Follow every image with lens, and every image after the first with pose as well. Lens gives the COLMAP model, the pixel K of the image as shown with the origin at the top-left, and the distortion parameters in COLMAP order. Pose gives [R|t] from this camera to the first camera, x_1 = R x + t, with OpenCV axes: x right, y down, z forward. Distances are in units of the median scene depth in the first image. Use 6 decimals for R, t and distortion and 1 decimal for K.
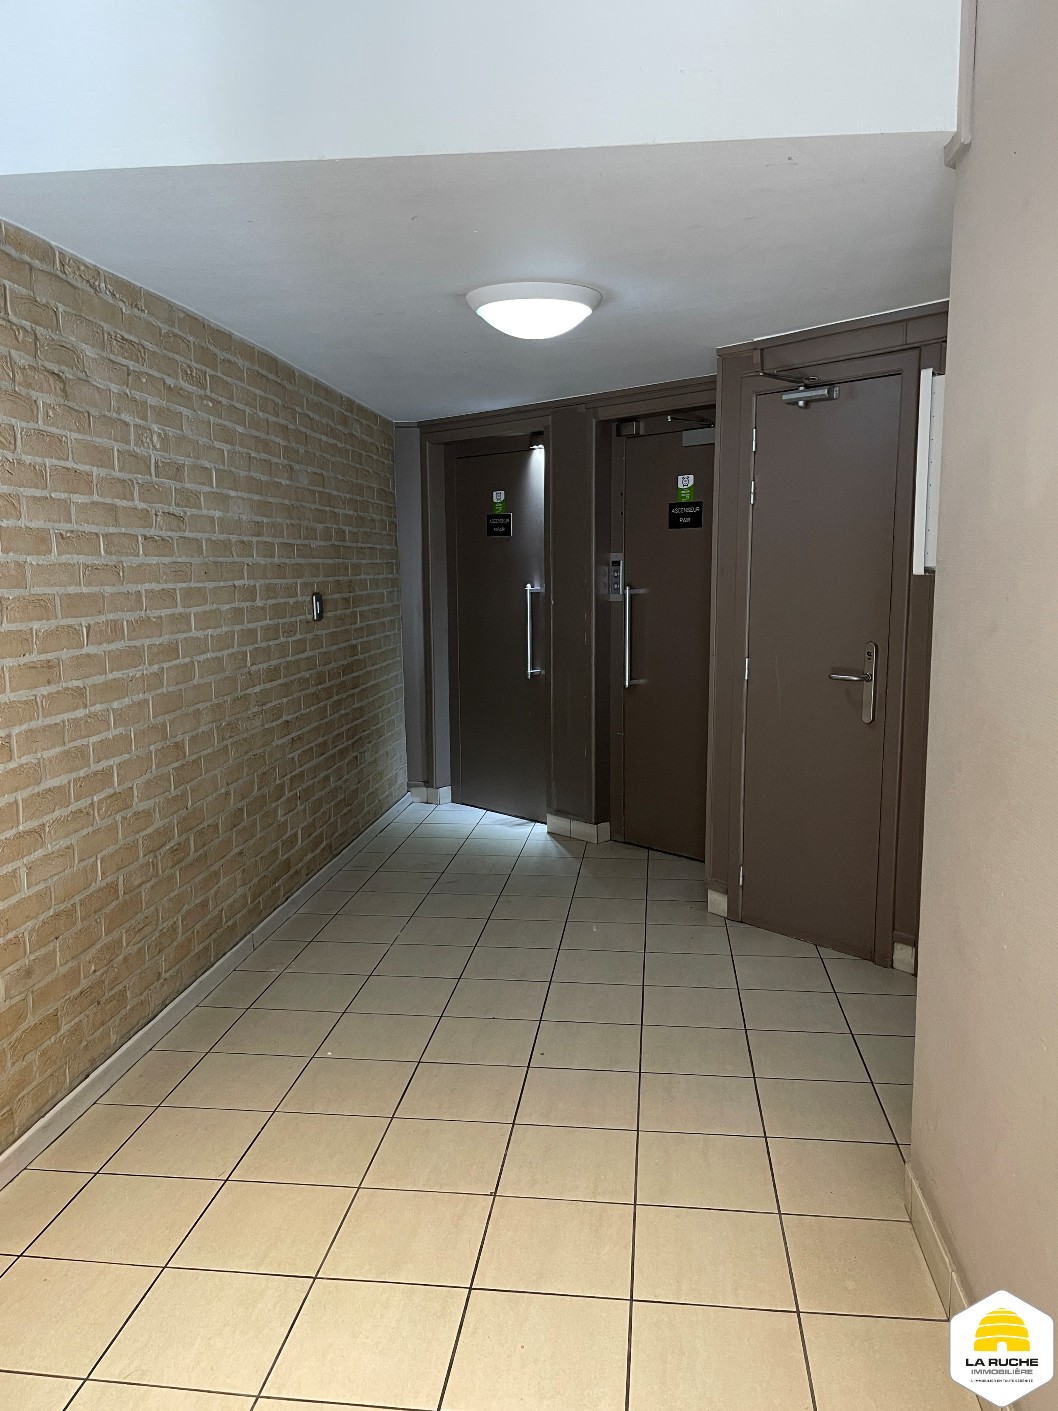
lens RADIAL K [[1064.9, 0, 529.0], [0, 1064.9, 705.5], [0, 0, 1]] dist [0.007542, 0.000305]
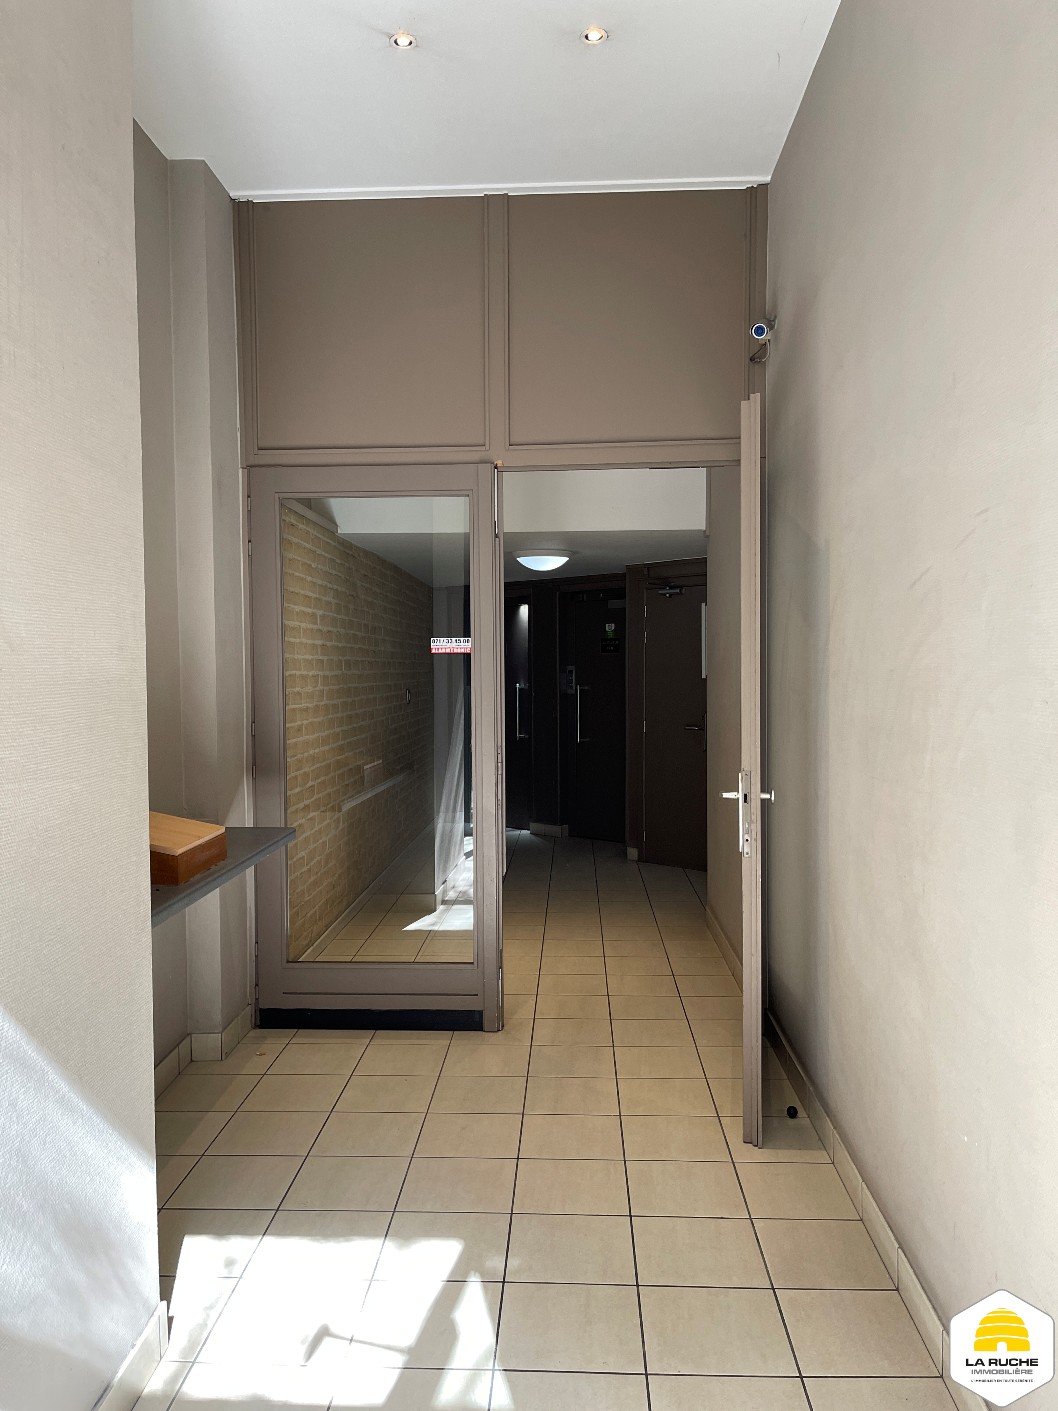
lens RADIAL K [[1068.1, 0, 529.0], [0, 1068.1, 705.5], [0, 0, 1]] dist [0.110917, -0.132433]
pose [[0.996795, -0.004174, 0.079894, -0.143106], [0.011899, 0.995266, -0.096459, 0.100497], [-0.079113, 0.097100, 0.992125, -0.817084]]
